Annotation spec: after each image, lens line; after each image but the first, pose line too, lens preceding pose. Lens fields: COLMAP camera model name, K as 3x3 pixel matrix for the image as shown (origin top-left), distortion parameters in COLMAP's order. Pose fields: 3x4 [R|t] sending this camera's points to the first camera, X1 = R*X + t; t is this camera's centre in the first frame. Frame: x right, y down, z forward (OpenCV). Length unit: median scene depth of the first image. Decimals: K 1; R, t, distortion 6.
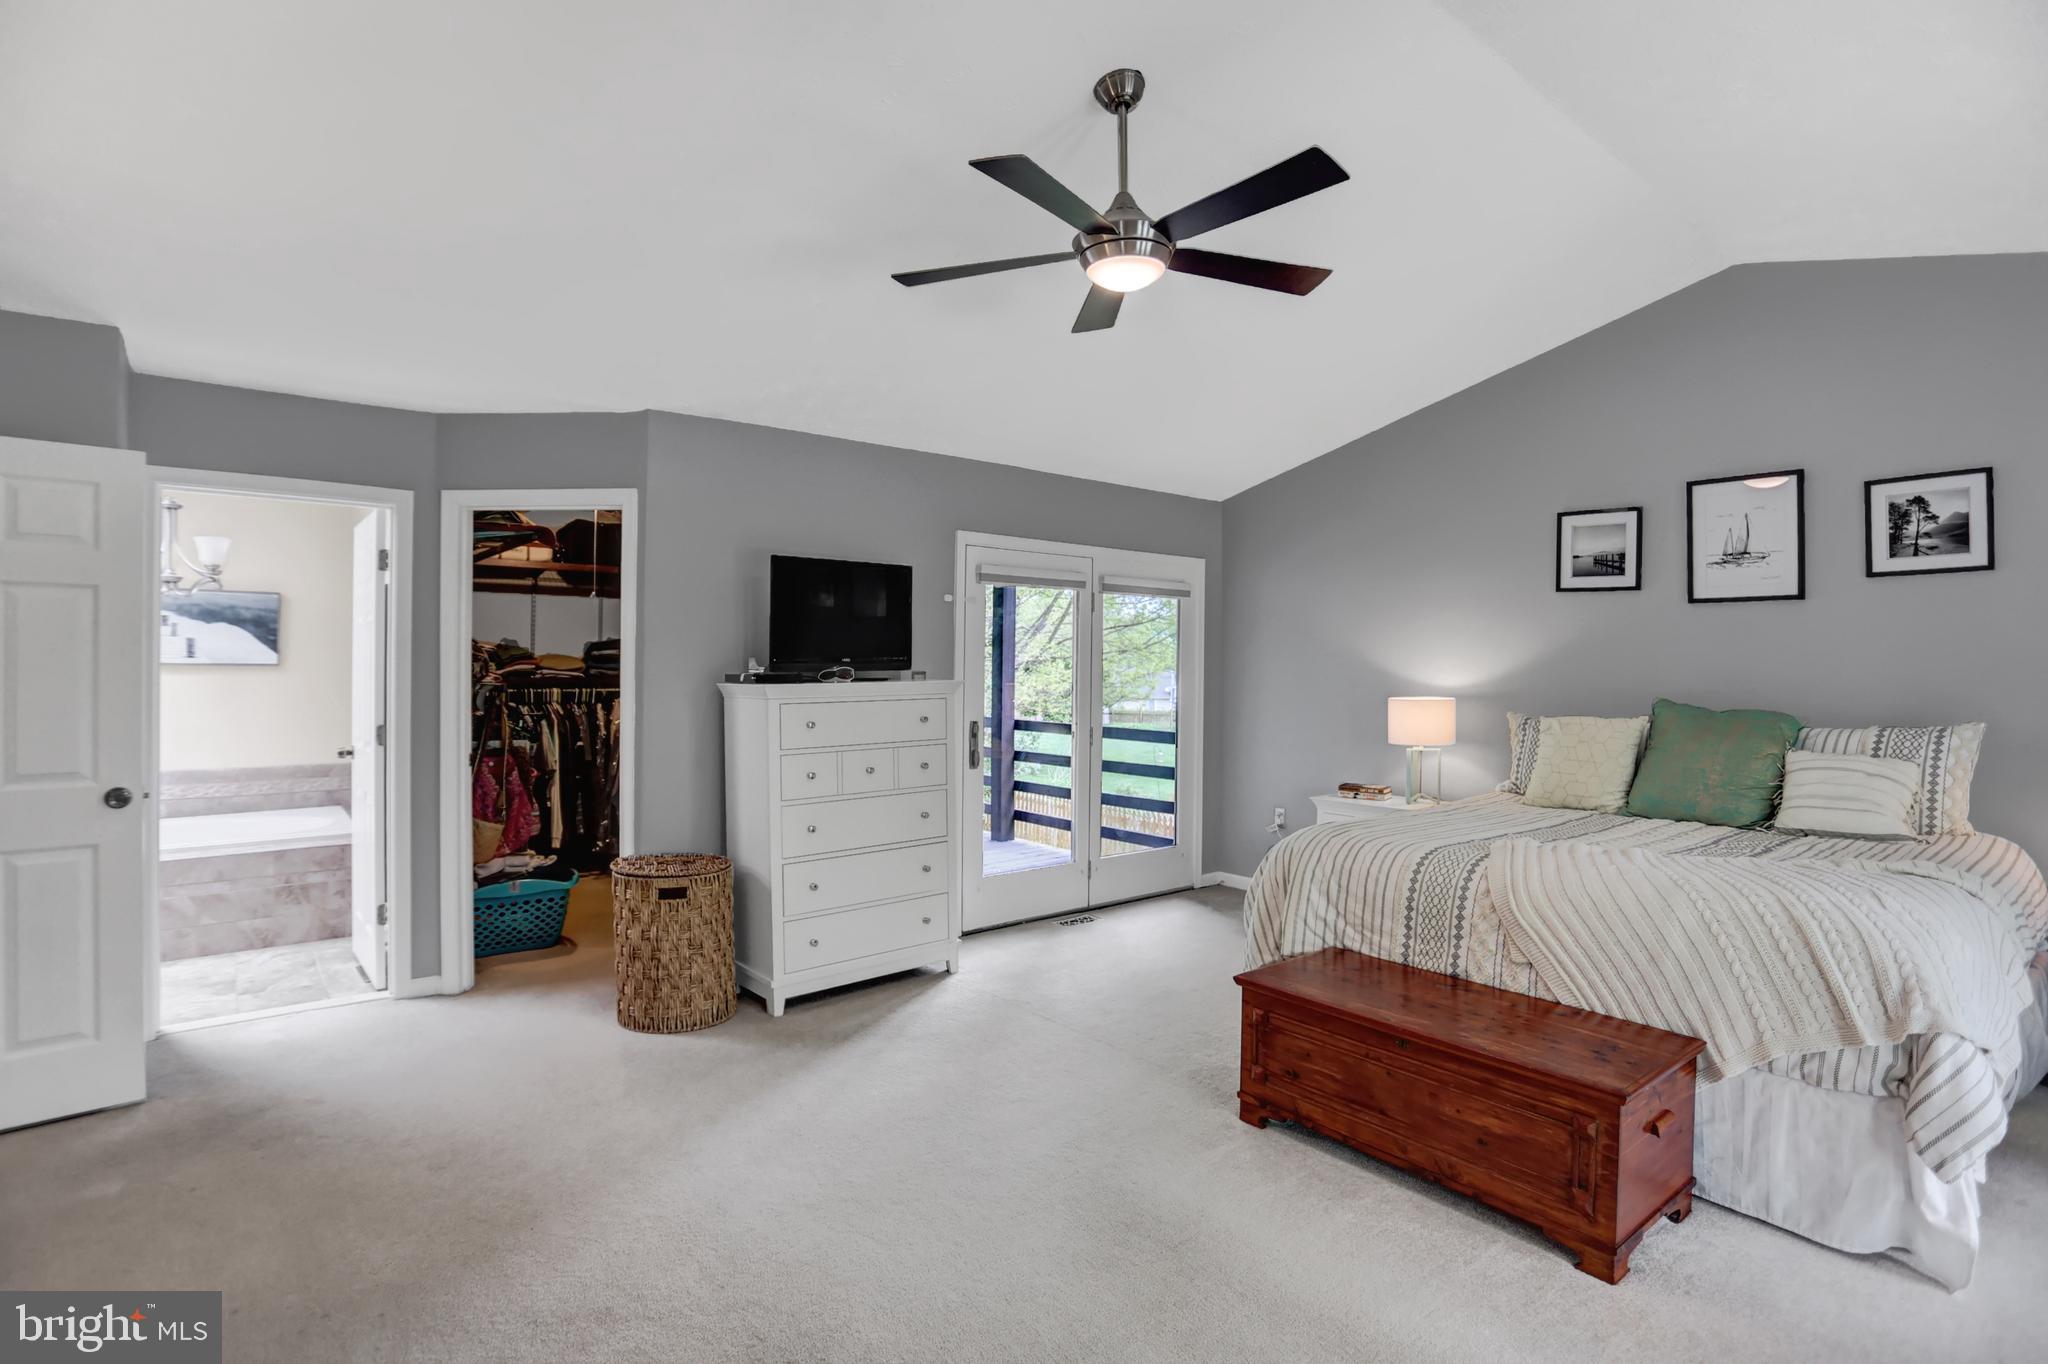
lens RADIAL K [[977.4, 0, 1024.0], [0, 977.4, 682.0], [0, 0, 1]] dist [-0.003223, -0.000467]
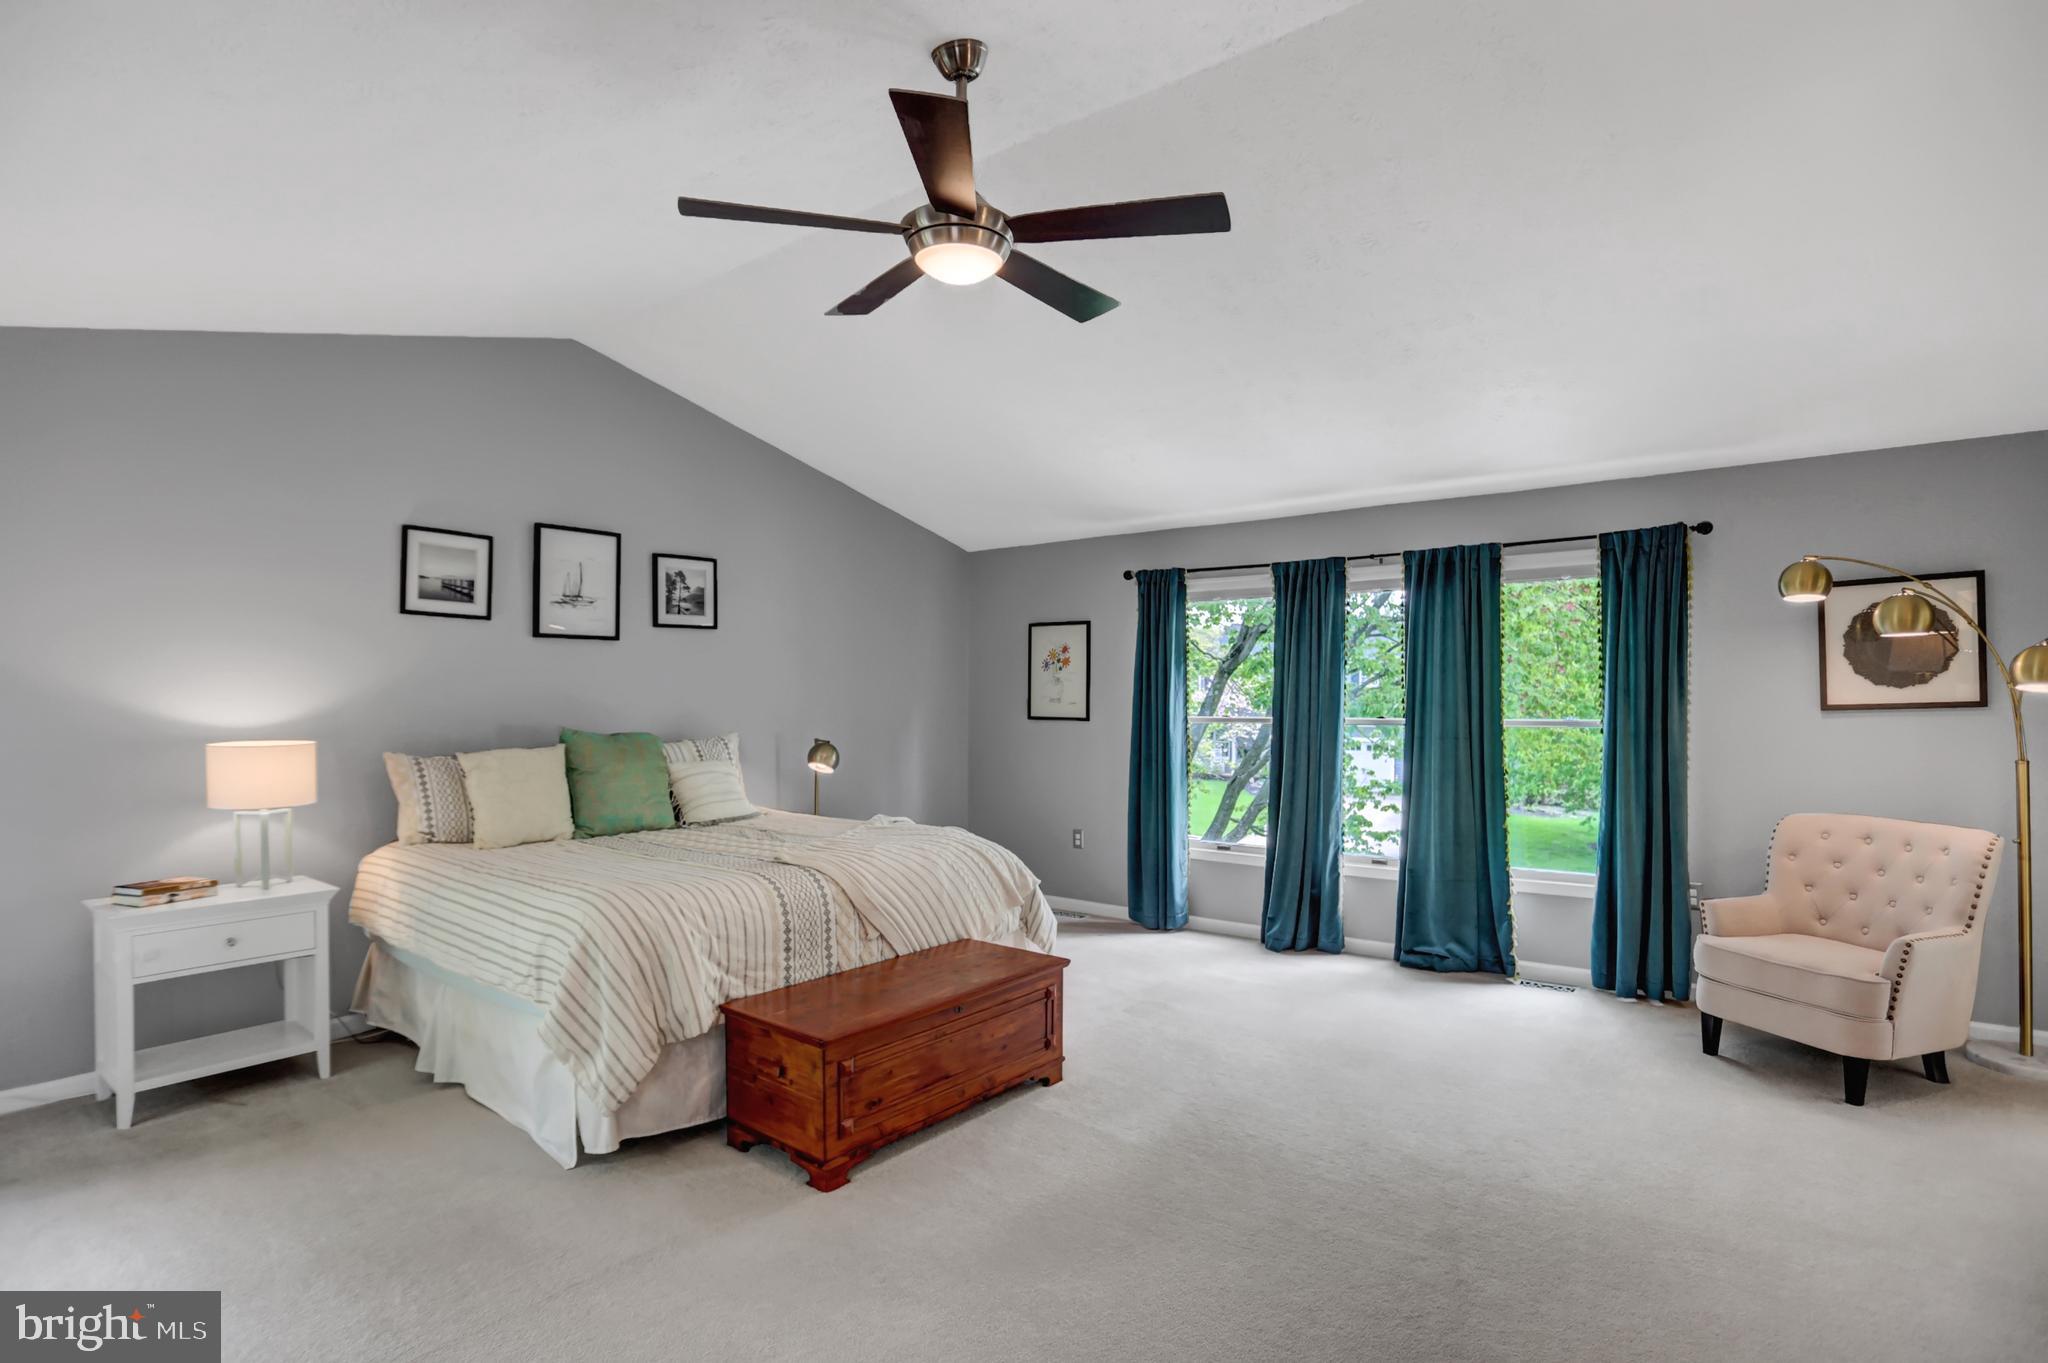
lens RADIAL K [[1045.0, 0, 1024.0], [0, 1045.0, 681.5], [0, 0, 1]] dist [-0.002446, 0.000119]
pose [[-0.181481, -0.000520, 0.983394, -0.629697], [0.015881, 0.999868, 0.003459, -0.031046], [-0.983266, 0.016245, -0.181449, 0.788180]]
